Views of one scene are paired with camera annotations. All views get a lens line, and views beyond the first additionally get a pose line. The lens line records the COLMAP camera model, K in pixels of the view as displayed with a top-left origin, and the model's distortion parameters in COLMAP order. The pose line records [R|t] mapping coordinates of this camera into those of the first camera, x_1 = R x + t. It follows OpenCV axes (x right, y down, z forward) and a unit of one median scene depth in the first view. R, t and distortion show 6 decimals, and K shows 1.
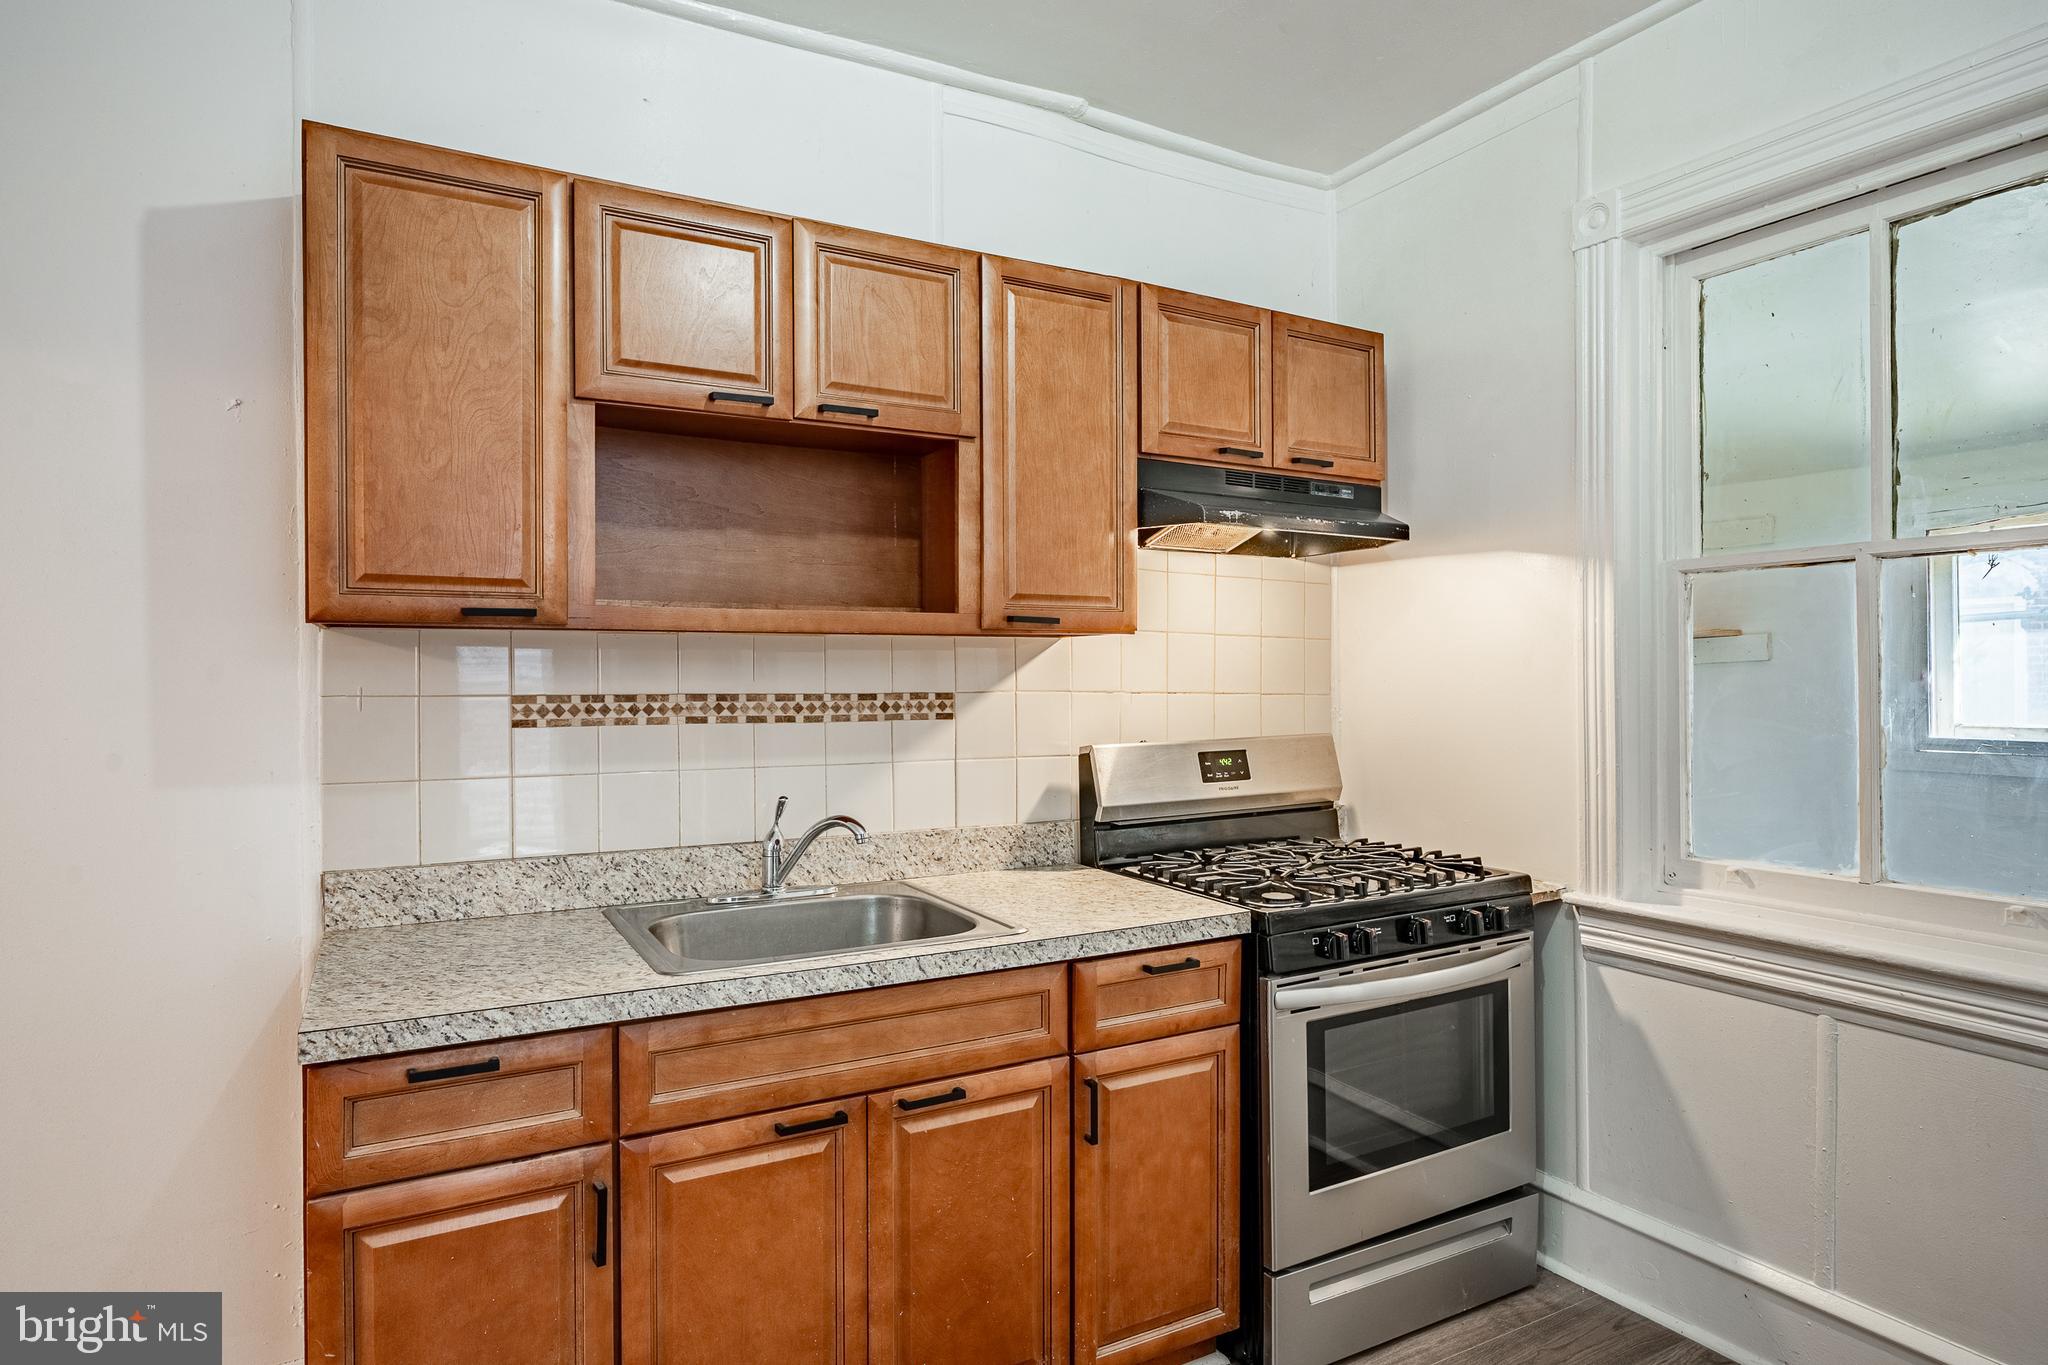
lens RADIAL K [[1137.2, 0, 1015.0], [0, 1137.2, 666.5], [0, 0, 1]] dist [0.001919, 0.001210]
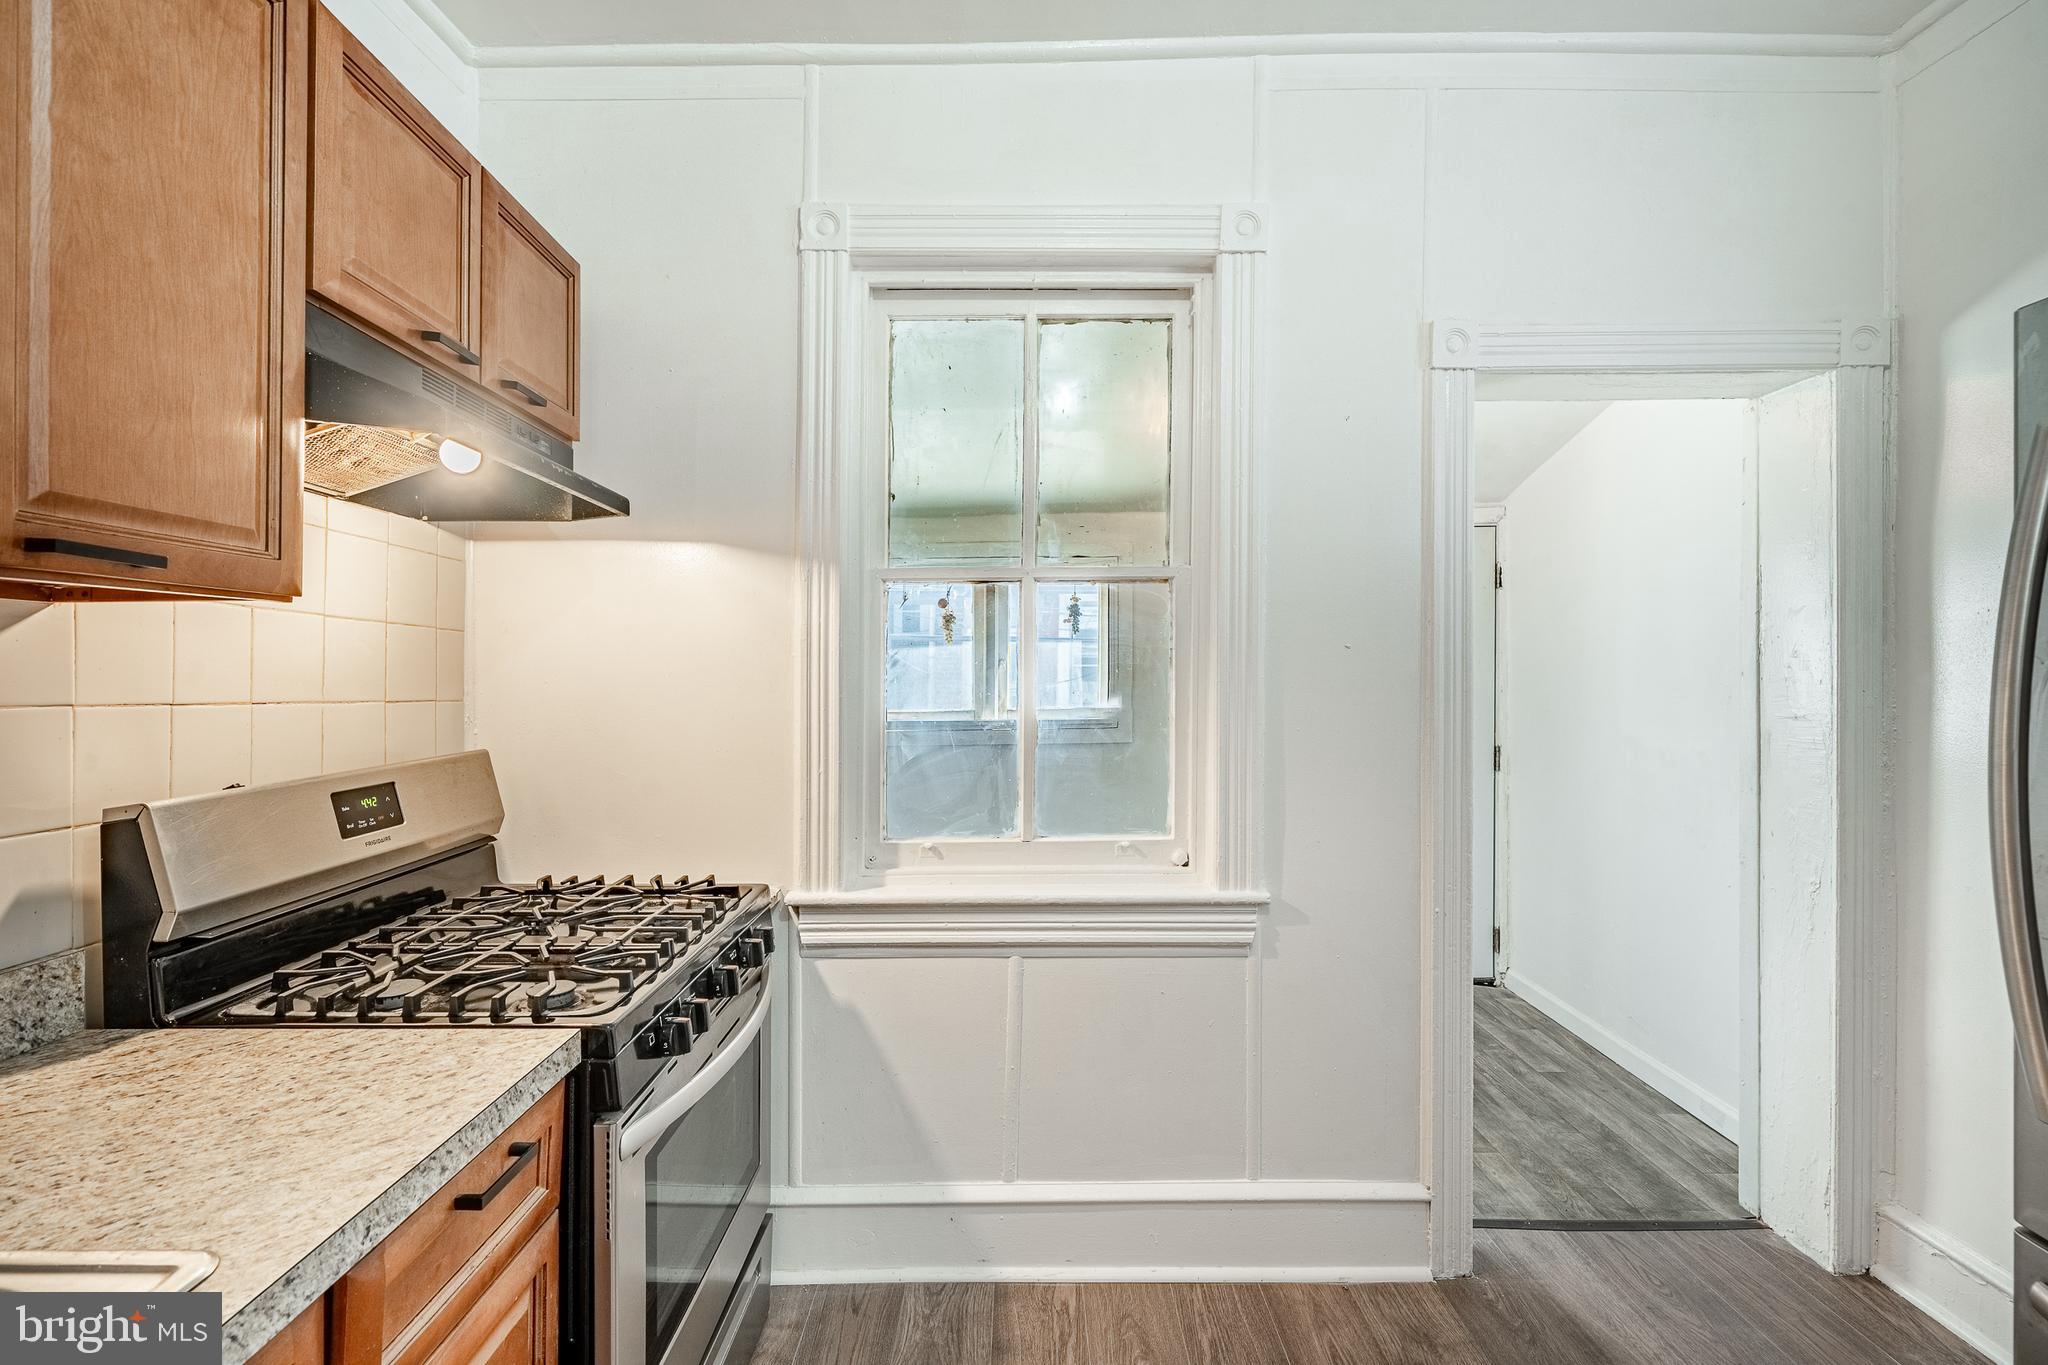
lens RADIAL K [[914.1, 0, 1008.4], [0, 914.1, 670.8], [0, 0, 1]] dist [-0.000761, 0.000104]
pose [[0.494125, 0.005025, 0.869376, -0.124491], [-0.003200, 0.999987, -0.003962, 0.007293], [-0.869385, -0.000825, 0.494135, 0.487743]]
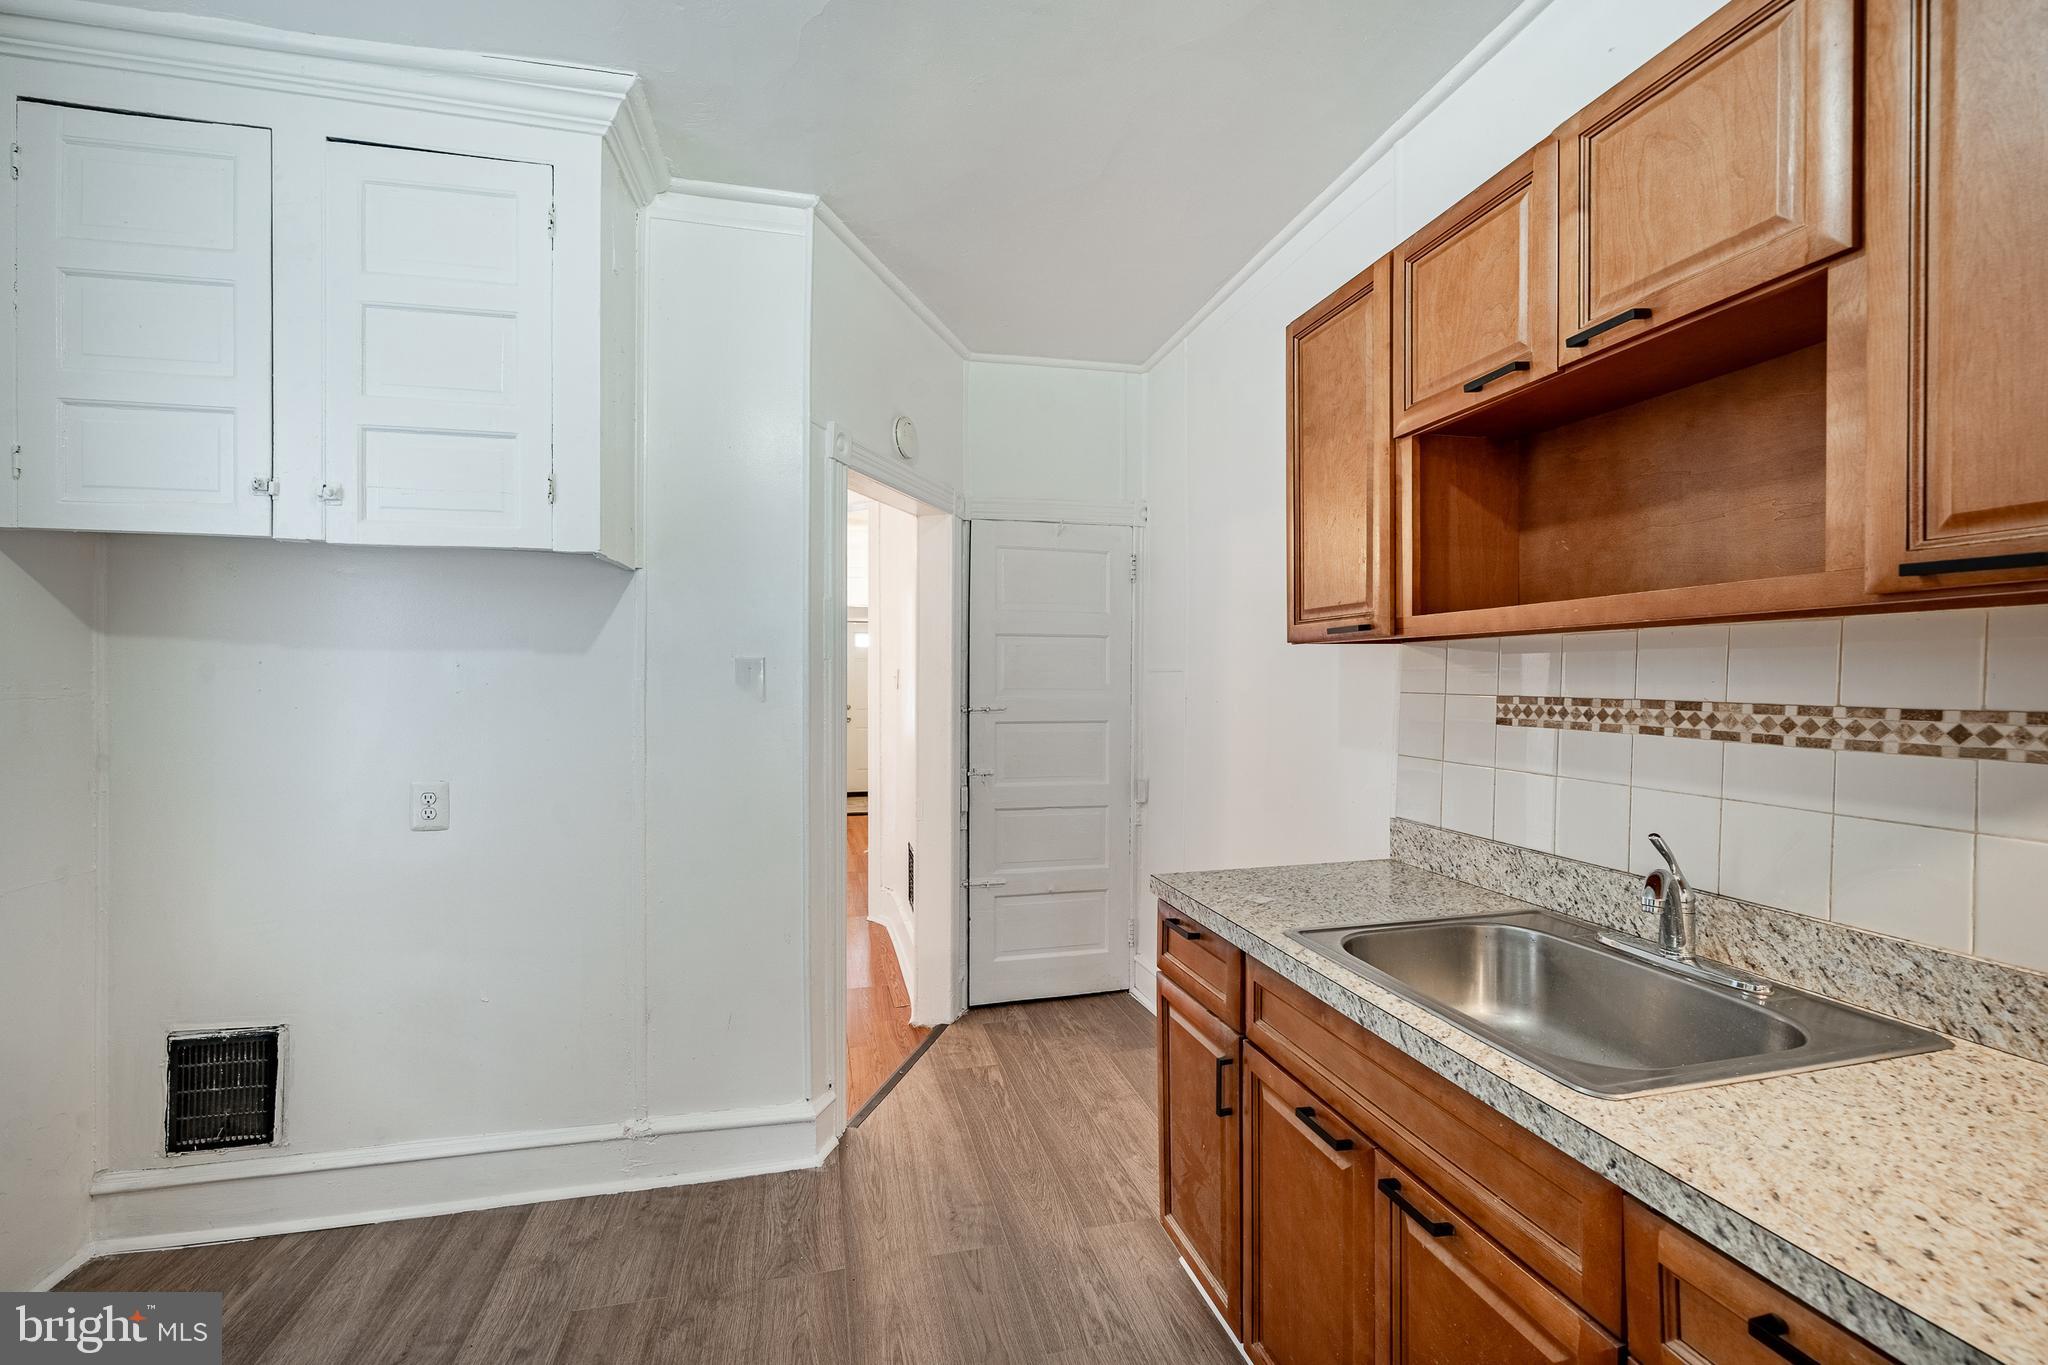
lens RADIAL K [[873.0, 0, 1010.1], [0, 873.0, 681.9], [0, 0, 1]] dist [-0.001366, -0.000325]
pose [[-0.273613, 0.010291, -0.961785, 0.474927], [0.014429, 0.999874, 0.006594, -0.000664], [0.961732, -0.012073, -0.273727, 0.711400]]
